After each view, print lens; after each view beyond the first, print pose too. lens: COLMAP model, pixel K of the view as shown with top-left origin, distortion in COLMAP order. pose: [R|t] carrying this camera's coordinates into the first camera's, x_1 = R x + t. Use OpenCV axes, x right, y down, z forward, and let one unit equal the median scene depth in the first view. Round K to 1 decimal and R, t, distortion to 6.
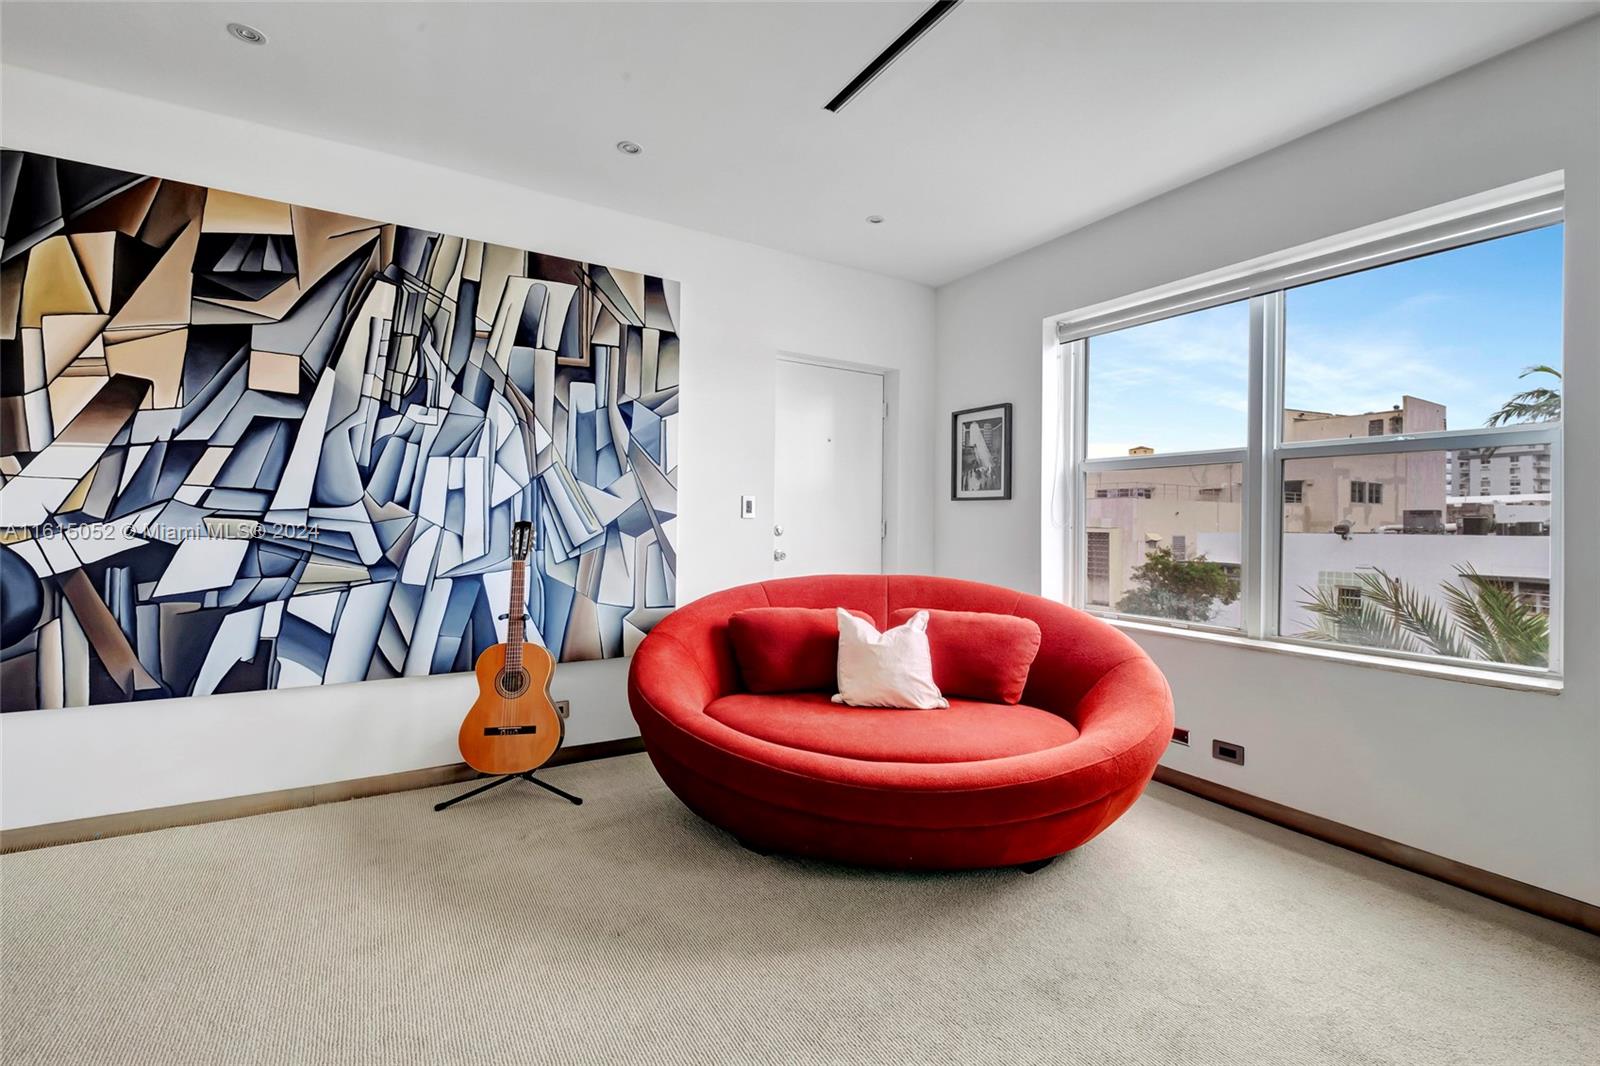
lens RADIAL K [[727.7, 0, 823.7], [0, 727.7, 524.6], [0, 0, 1]] dist [0.002646, -0.004543]
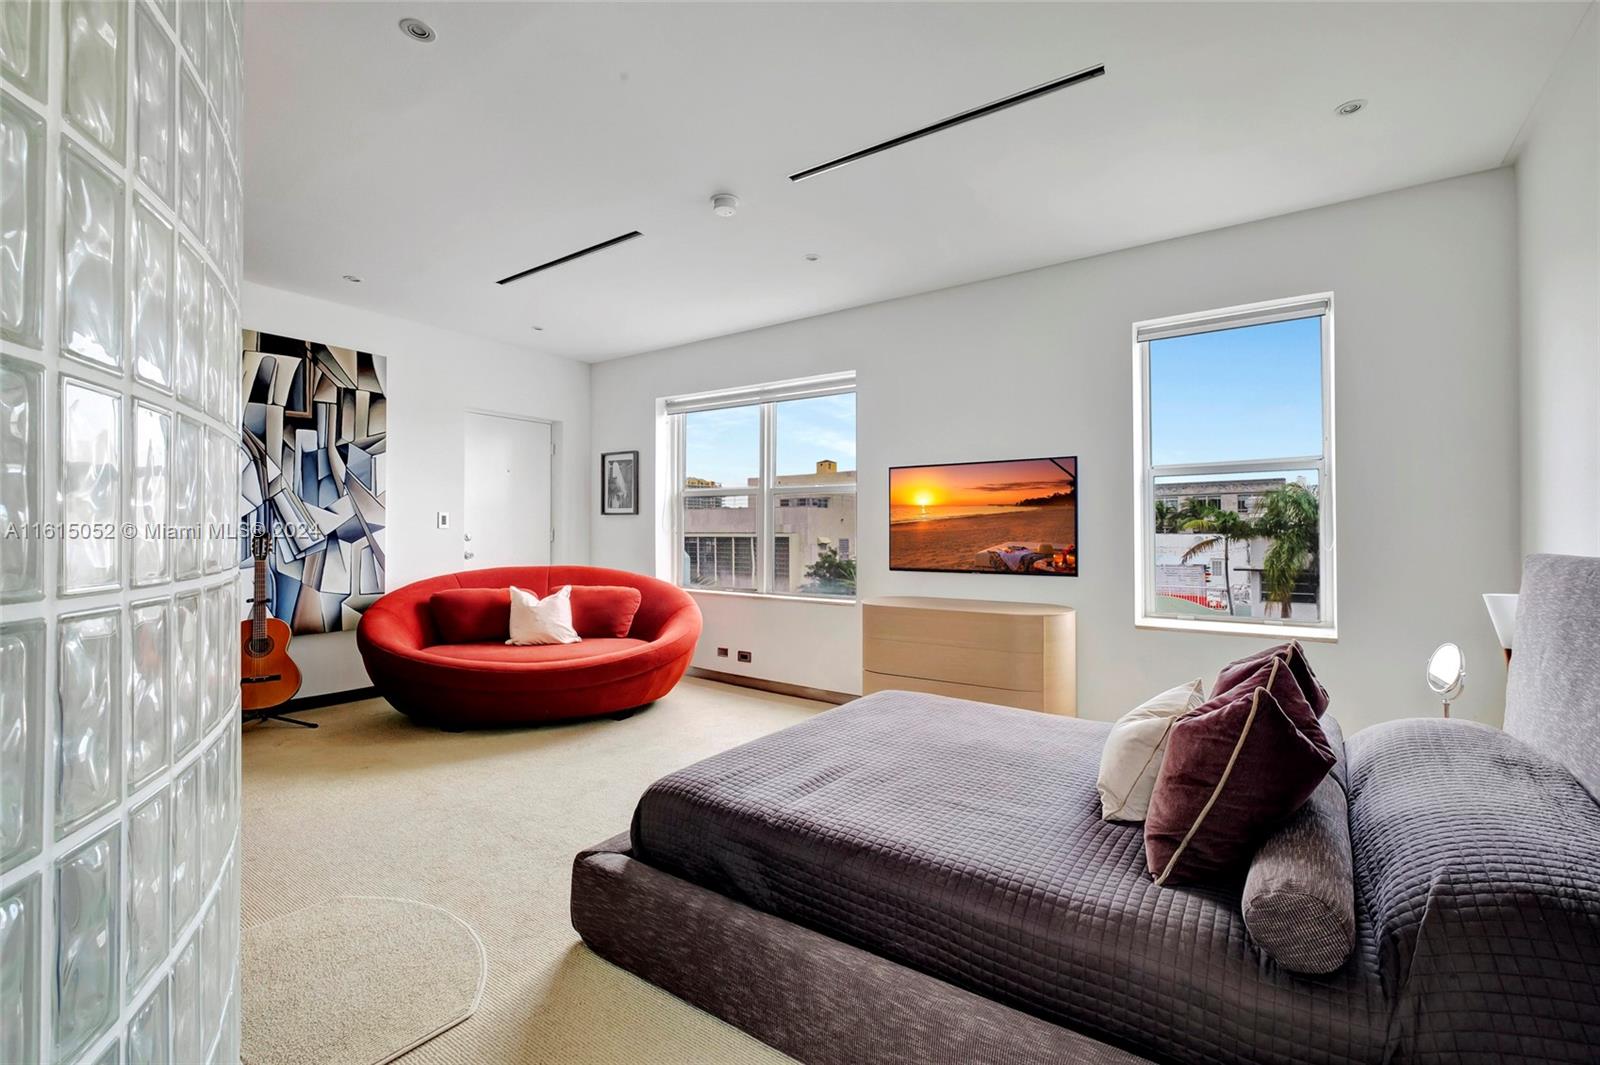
lens RADIAL K [[727.7, 0, 821.1], [0, 727.7, 529.5], [0, 0, 1]] dist [0.002646, -0.004543]
pose [[0.926604, -0.008542, 0.375942, 0.057339], [0.009138, 0.999958, 0.000198, -0.000345], [-0.375928, 0.003252, 0.926643, -0.765827]]
